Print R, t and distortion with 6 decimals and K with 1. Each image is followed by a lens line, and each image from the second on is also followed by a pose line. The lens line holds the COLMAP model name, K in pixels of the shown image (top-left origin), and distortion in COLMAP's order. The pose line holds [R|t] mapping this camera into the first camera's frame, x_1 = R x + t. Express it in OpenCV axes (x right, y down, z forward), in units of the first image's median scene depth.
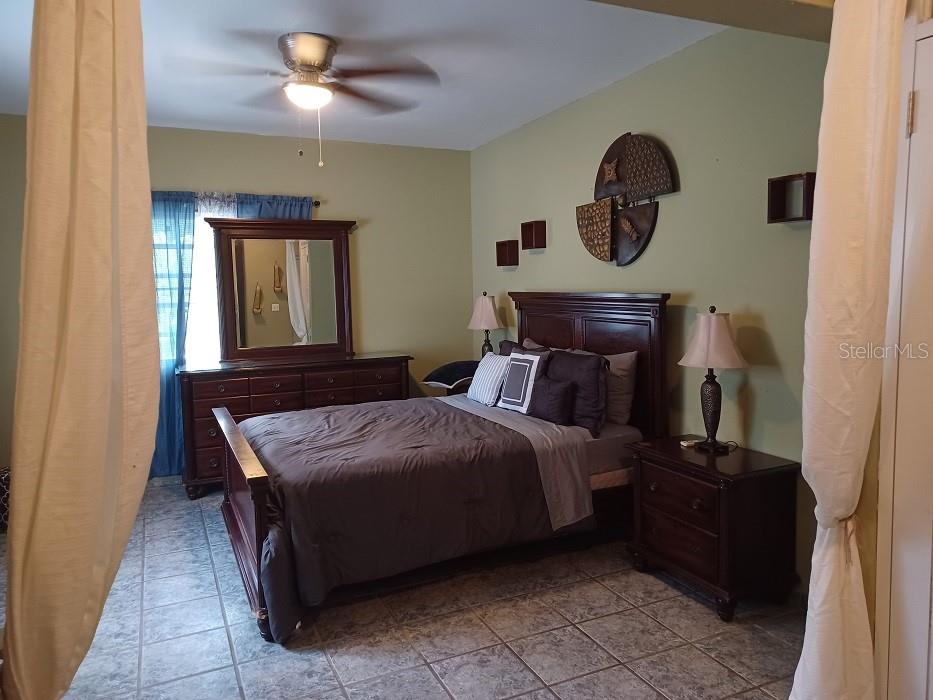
lens RADIAL K [[675.9, 0, 468.6], [0, 675.9, 344.0], [0, 0, 1]] dist [0.118551, -0.186399]
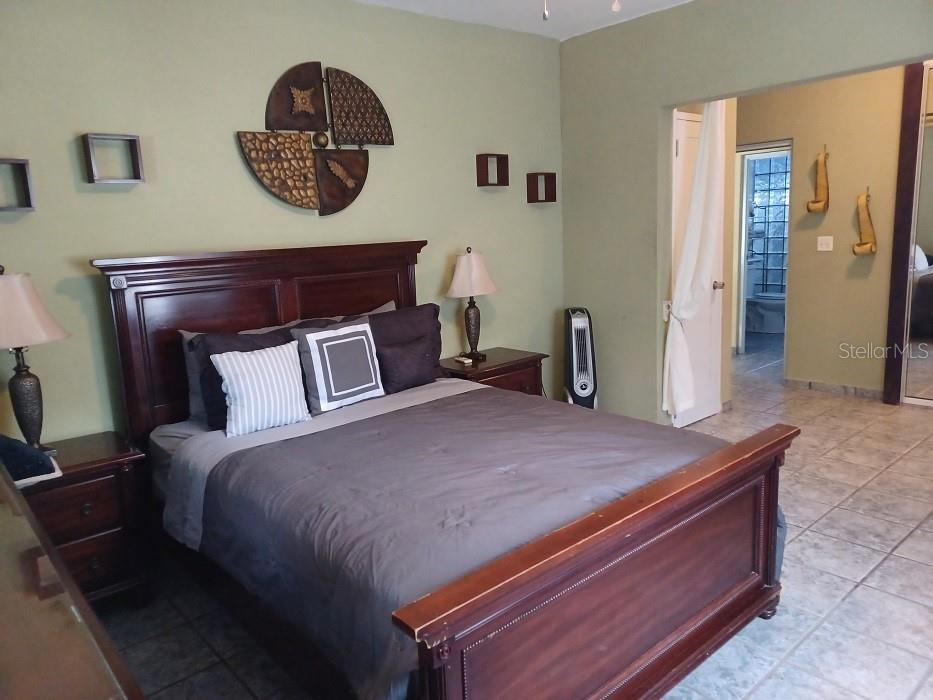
lens RADIAL K [[664.3, 0, 466.3], [0, 664.3, 343.4], [0, 0, 1]] dist [0.063565, -0.071499]
pose [[-0.284043, -0.139134, 0.948663, -0.679475], [0.134882, 0.973778, 0.183203, -0.087380], [-0.949277, 0.179995, -0.257828, 1.091825]]
